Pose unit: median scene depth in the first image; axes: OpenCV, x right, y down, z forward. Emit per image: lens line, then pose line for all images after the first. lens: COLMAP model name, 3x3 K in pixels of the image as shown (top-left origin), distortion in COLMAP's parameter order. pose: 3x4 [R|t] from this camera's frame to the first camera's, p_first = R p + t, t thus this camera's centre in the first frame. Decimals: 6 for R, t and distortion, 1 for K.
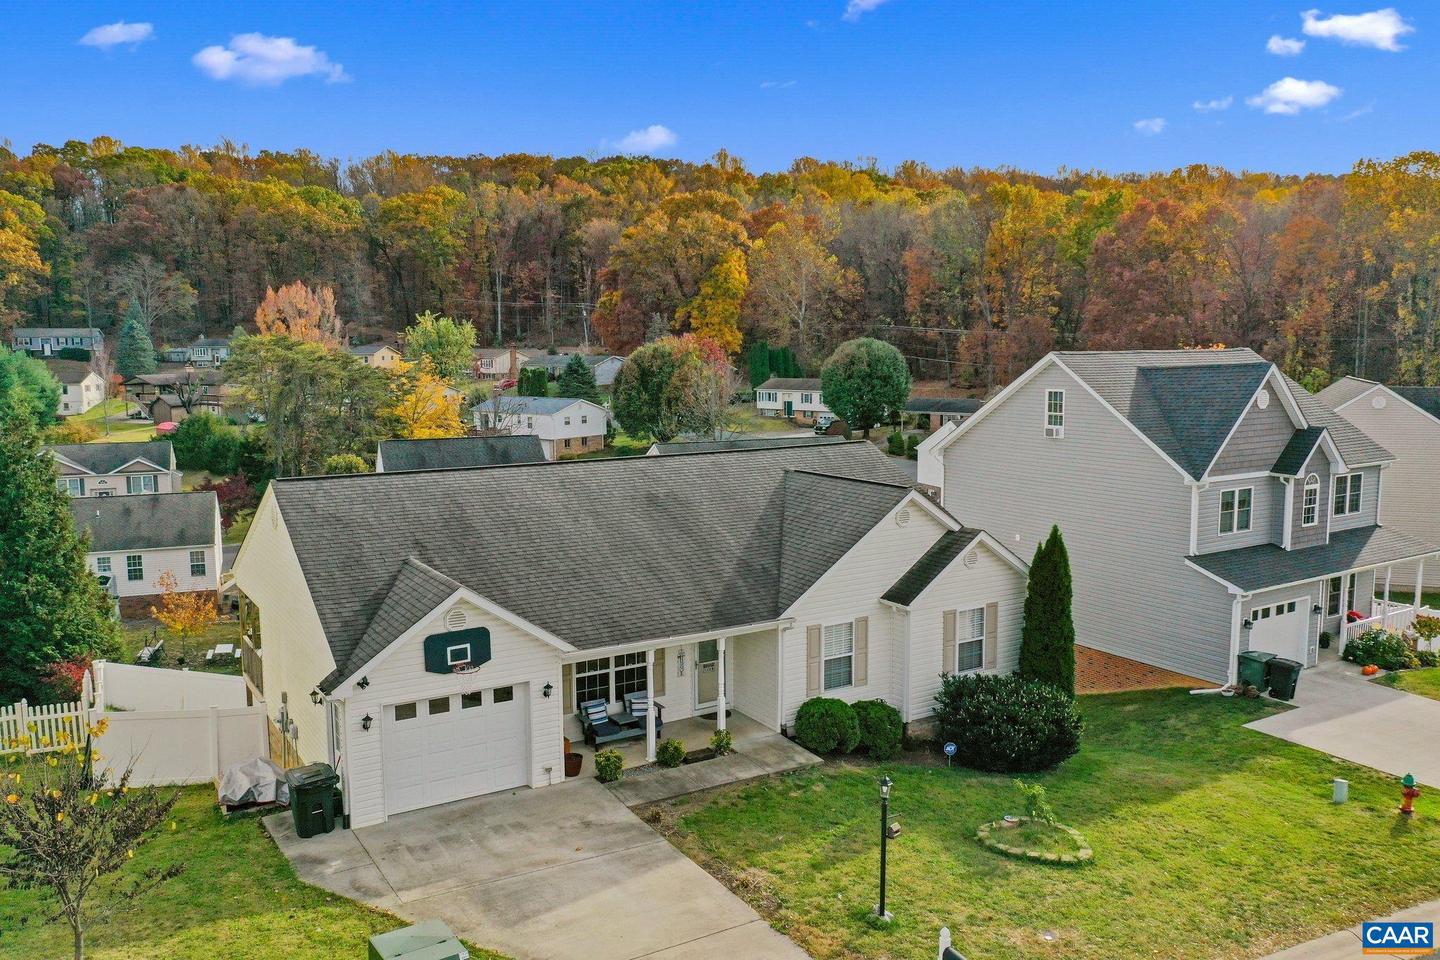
lens RADIAL K [[1088.1, 0, 724.9], [0, 1088.1, 436.5], [0, 0, 1]] dist [-0.003050, 0.000124]
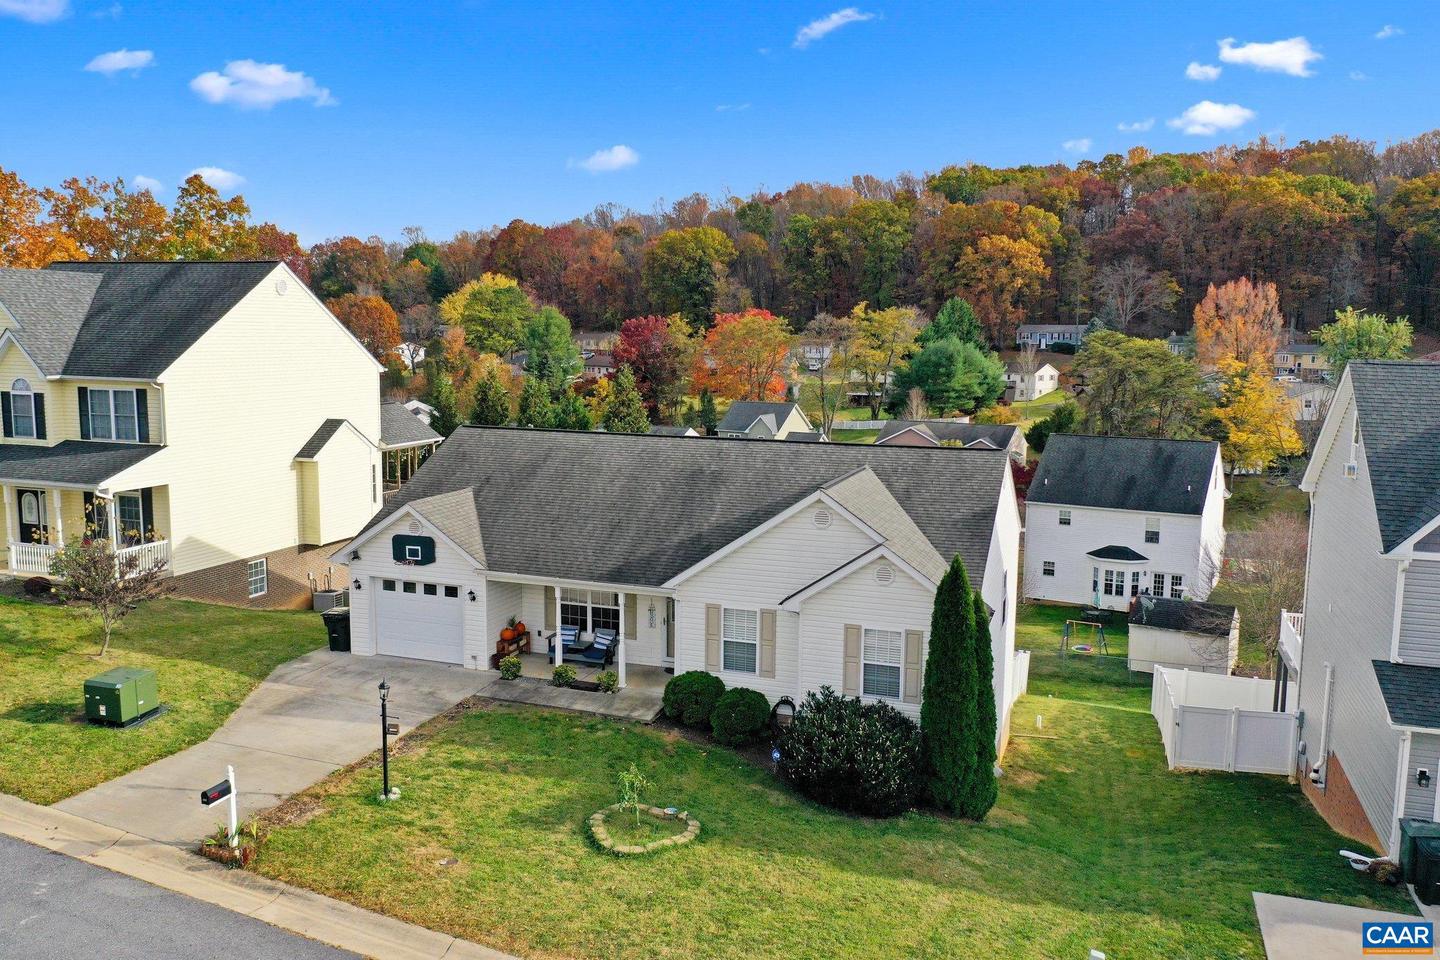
lens RADIAL K [[1088.1, 0, 724.9], [0, 1088.1, 436.5], [0, 0, 1]] dist [-0.003050, 0.000124]
pose [[0.647127, 0.081020, -0.758065, 0.850552], [-0.079350, 0.996094, 0.038722, -0.027032], [0.758242, 0.035094, 0.651028, 0.313607]]
